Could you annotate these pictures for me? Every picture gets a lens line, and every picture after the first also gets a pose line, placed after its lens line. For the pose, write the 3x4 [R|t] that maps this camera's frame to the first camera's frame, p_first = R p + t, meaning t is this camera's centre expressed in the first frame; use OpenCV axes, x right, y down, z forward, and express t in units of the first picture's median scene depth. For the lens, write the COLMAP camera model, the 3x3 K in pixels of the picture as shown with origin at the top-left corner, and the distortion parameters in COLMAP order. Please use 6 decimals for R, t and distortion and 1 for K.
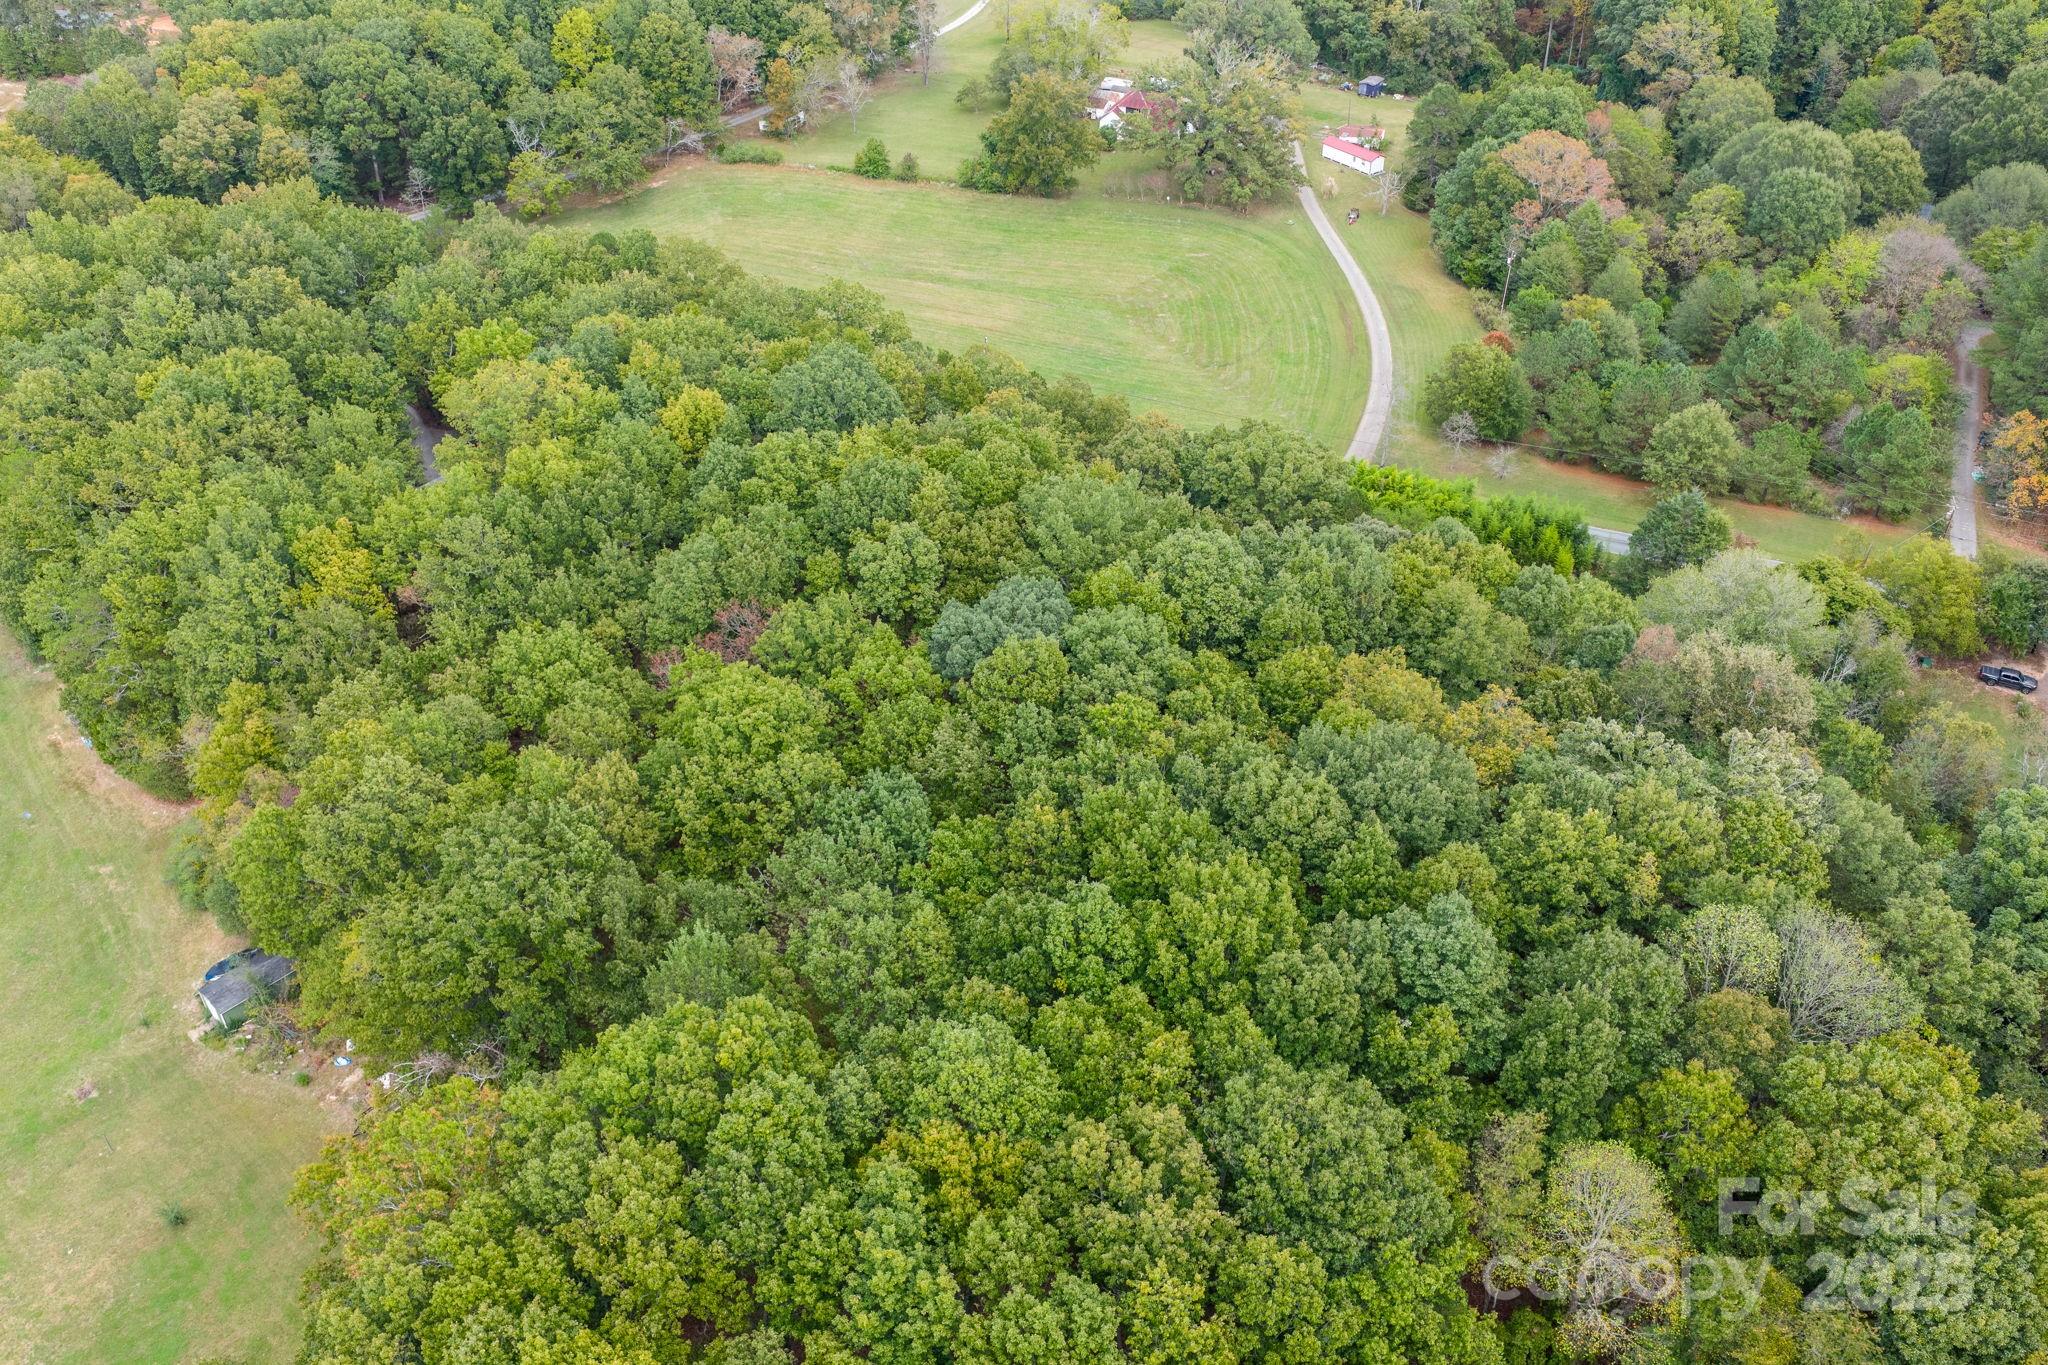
lens RADIAL K [[1673.4, 0, 1029.9], [0, 1673.4, 693.3], [0, 0, 1]] dist [0.044039, -0.068063]
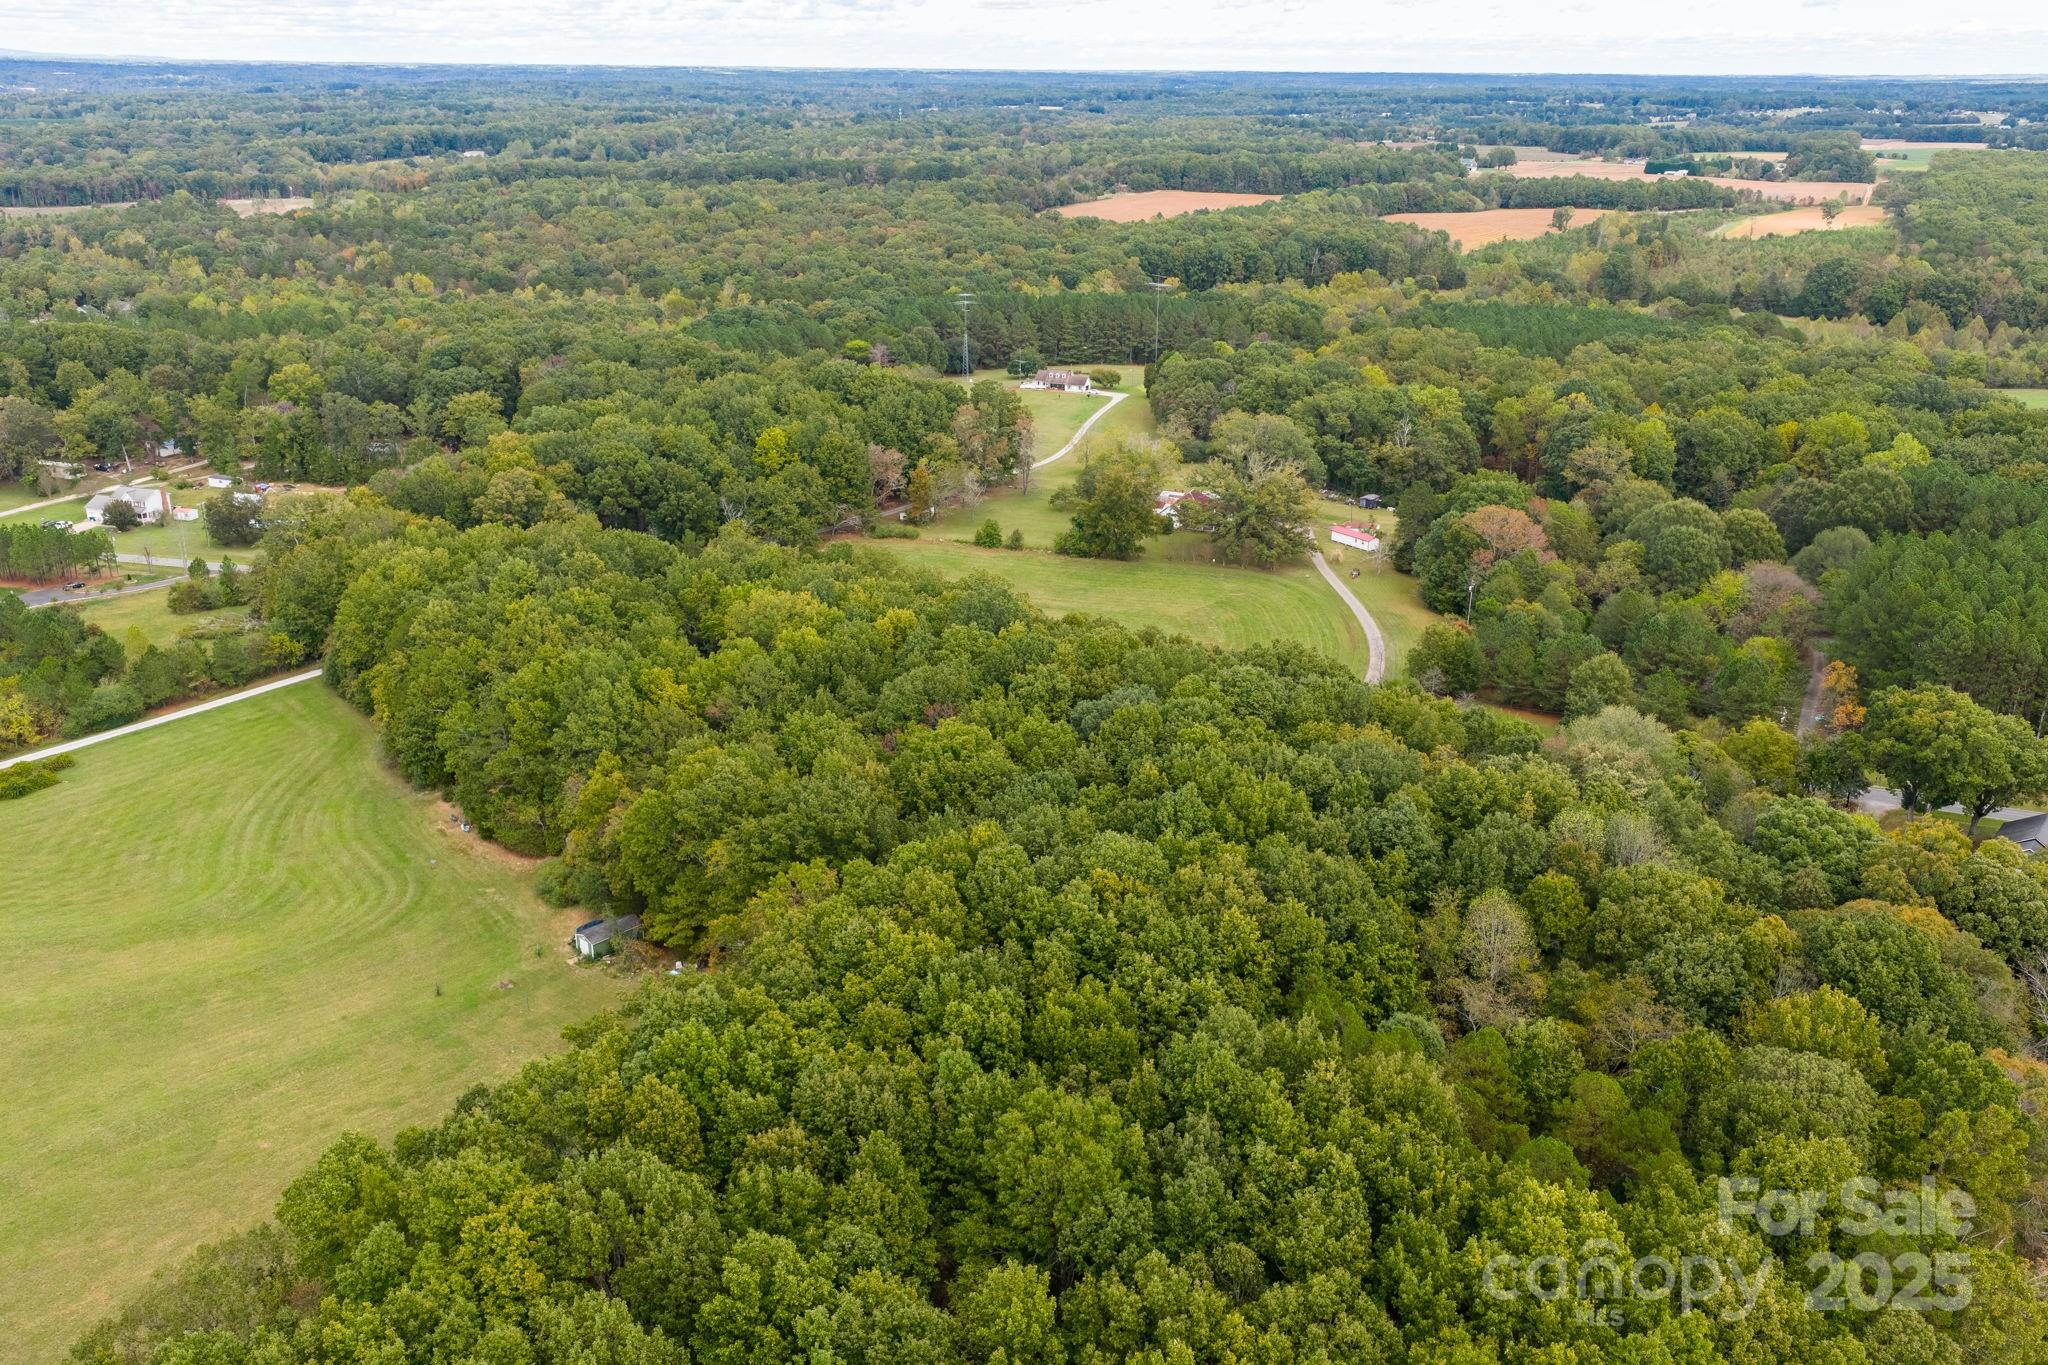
lens RADIAL K [[1673.4, 0, 1022.9], [0, 1673.4, 695.0], [0, 0, 1]] dist [0.044039, -0.068063]
pose [[0.999458, 0.018032, -0.027559, -0.029824], [-0.025247, 0.956833, -0.289538, 0.193039], [0.021149, 0.290077, 0.956770, -0.231909]]
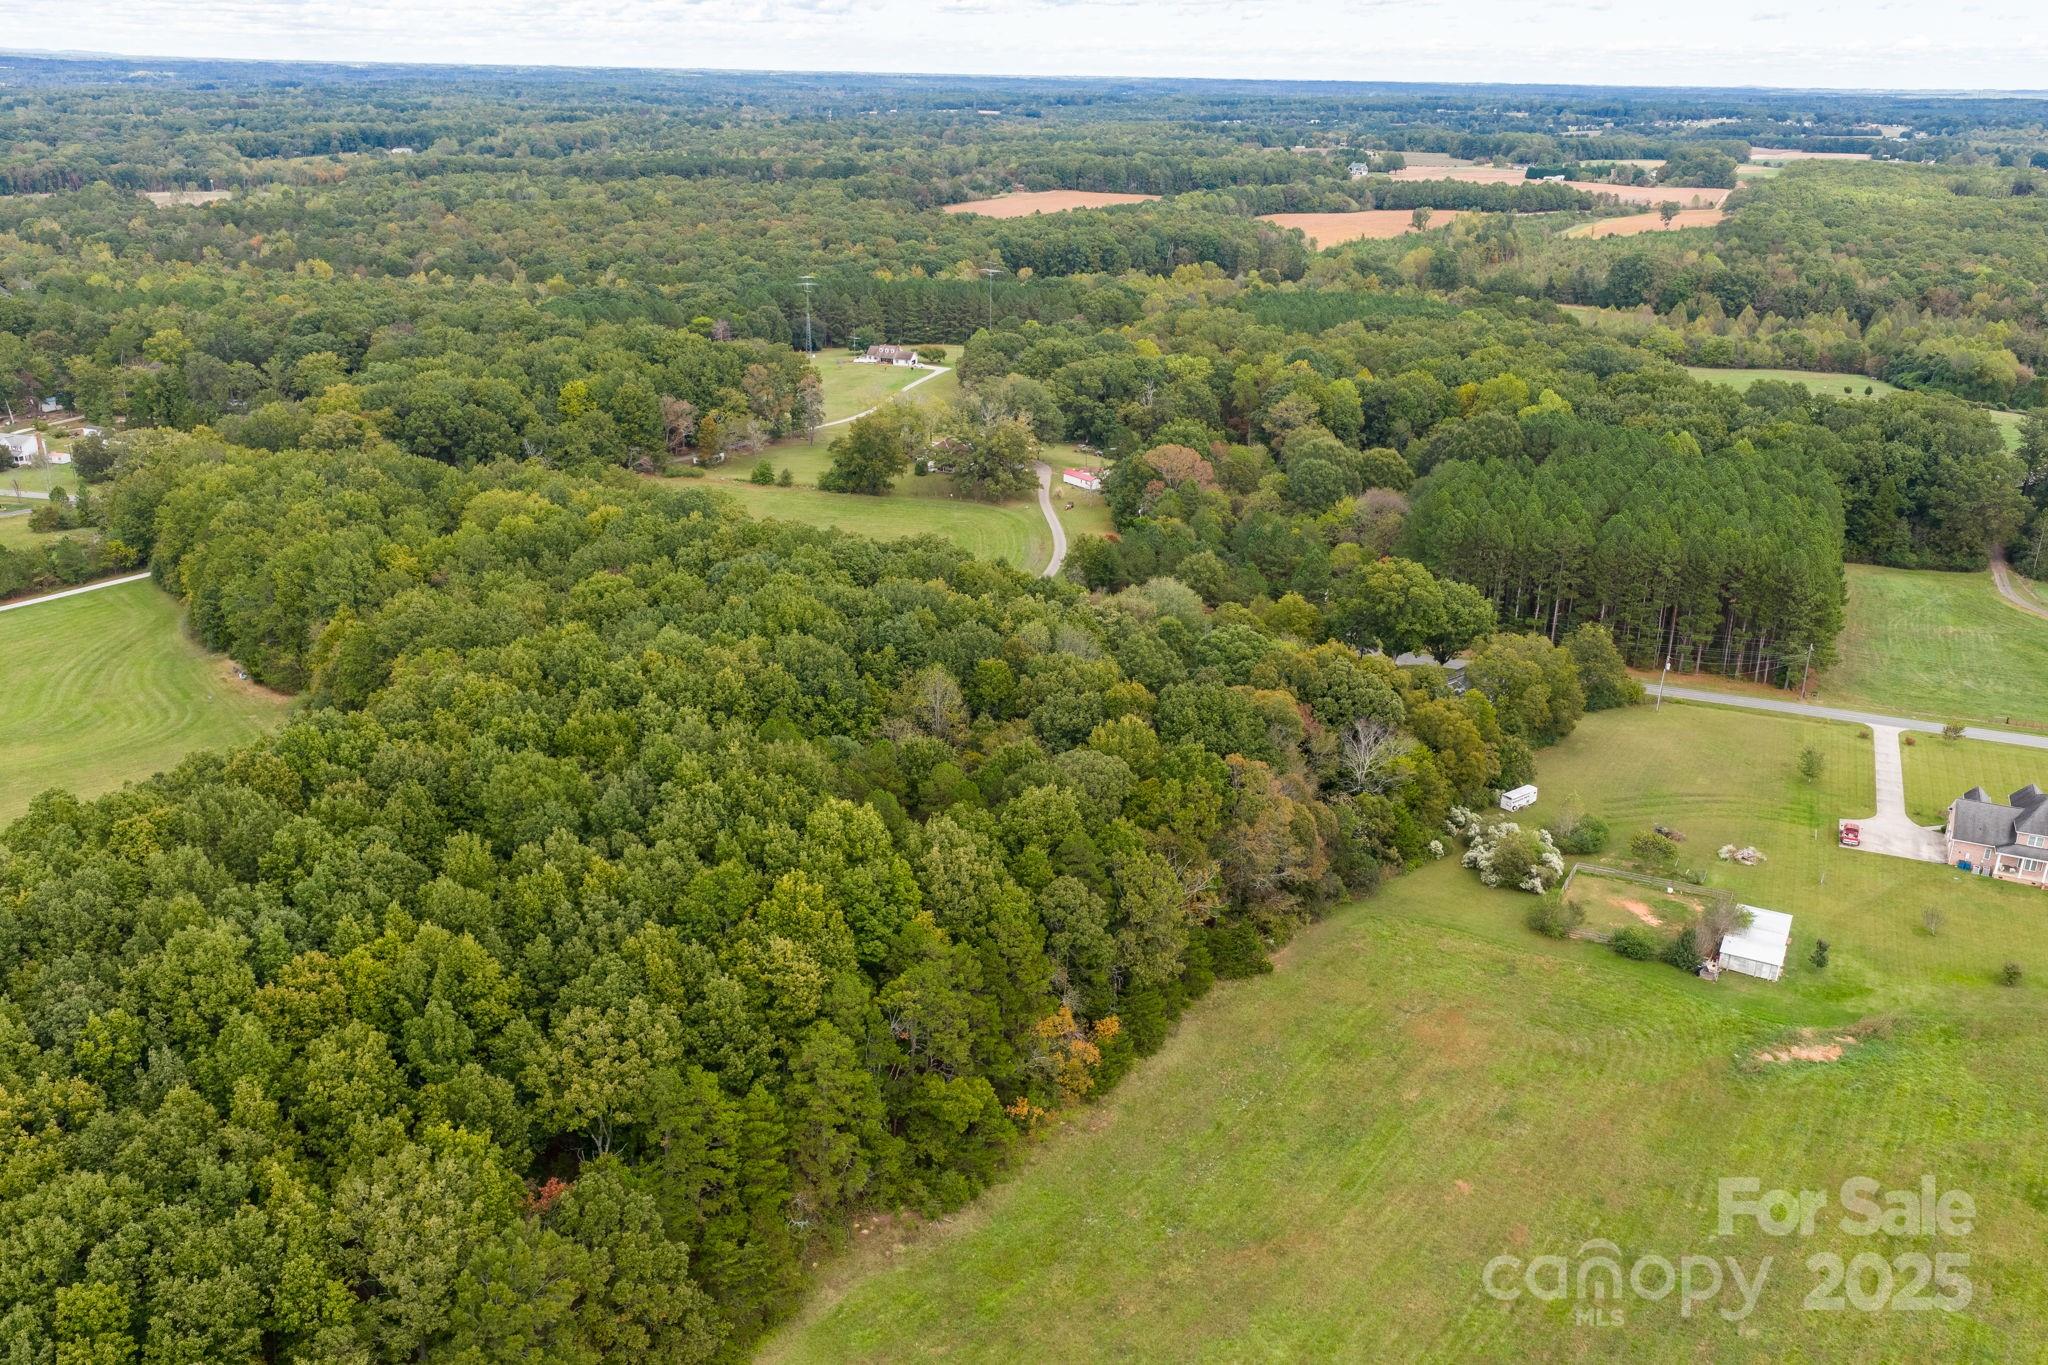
lens RADIAL K [[1673.4, 0, 1024.5], [0, 1673.4, 699.7], [0, 0, 1]] dist [0.044039, -0.068063]
pose [[0.999827, 0.018533, -0.001448, 0.156943], [-0.018155, 0.956767, -0.290287, 0.329325], [-0.003995, 0.290263, 0.956939, -0.409463]]
